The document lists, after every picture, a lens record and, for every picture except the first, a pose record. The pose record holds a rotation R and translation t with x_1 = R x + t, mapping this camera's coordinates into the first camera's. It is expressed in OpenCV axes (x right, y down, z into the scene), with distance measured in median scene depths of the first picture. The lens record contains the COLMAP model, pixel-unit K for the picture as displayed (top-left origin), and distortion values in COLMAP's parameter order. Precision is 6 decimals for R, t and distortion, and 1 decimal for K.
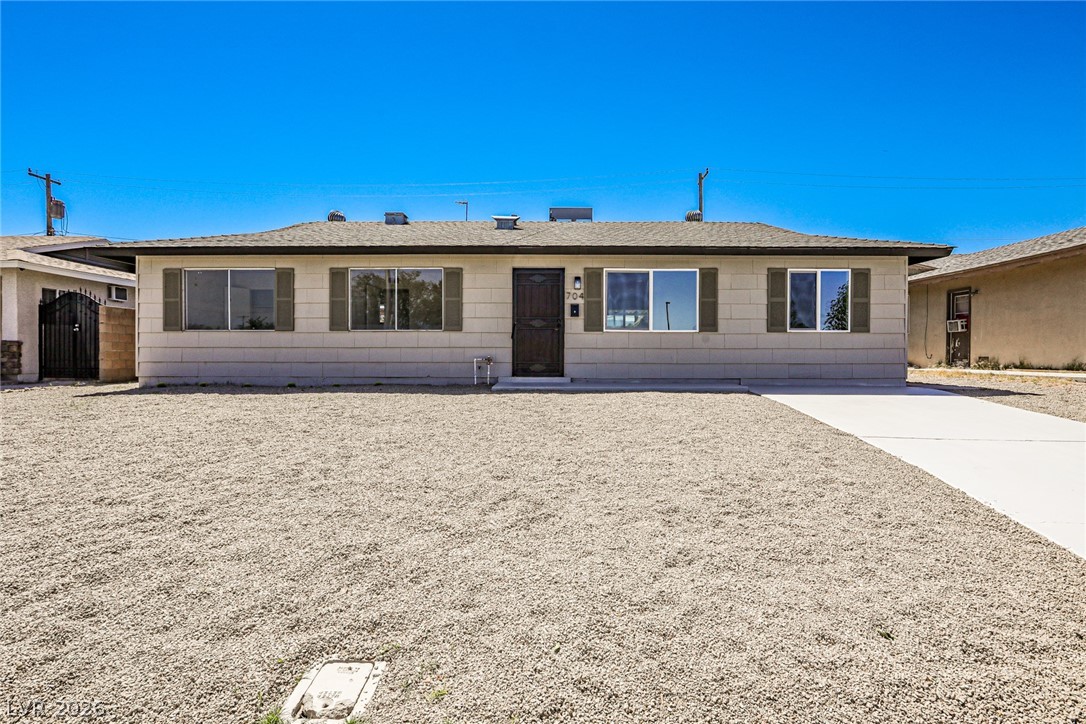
lens RADIAL K [[551.1, 0, 544.5], [0, 551.1, 361.8], [0, 0, 1]] dist [-0.005107, 0.000647]
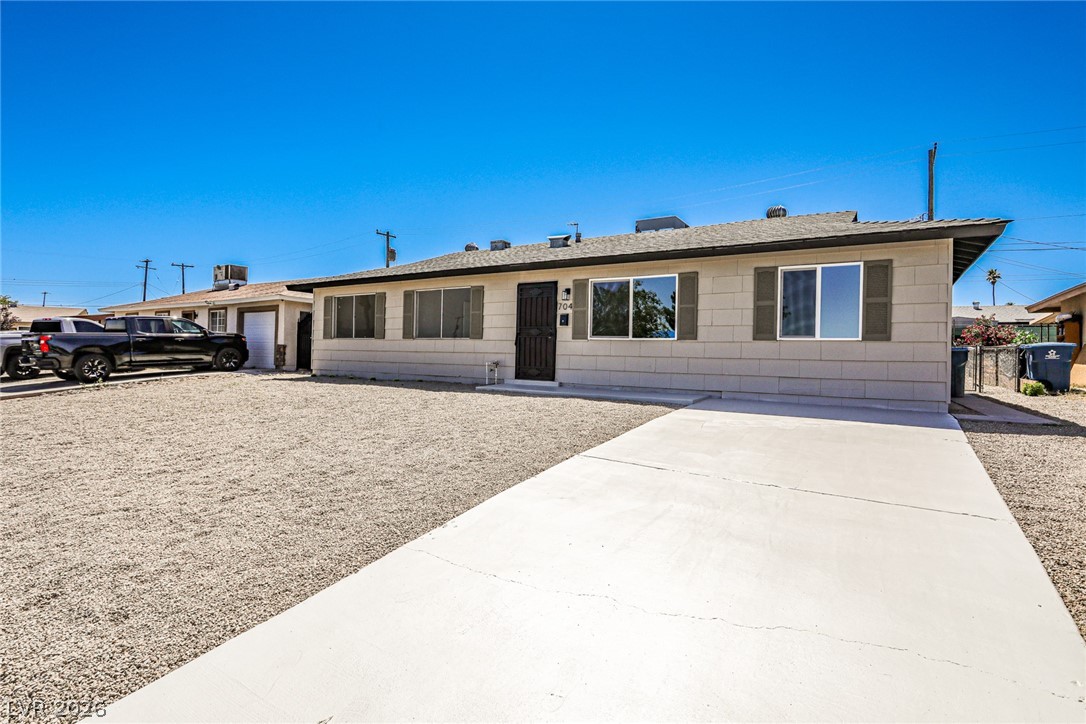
lens RADIAL K [[517.9, 0, 550.0], [0, 517.9, 356.8], [0, 0, 1]] dist [0.004390, 0.000510]
pose [[0.859503, 0.018105, -0.510810, 0.544995], [-0.028414, 0.999520, -0.012384, -0.008000], [0.510340, 0.025158, 0.859605, 0.120138]]
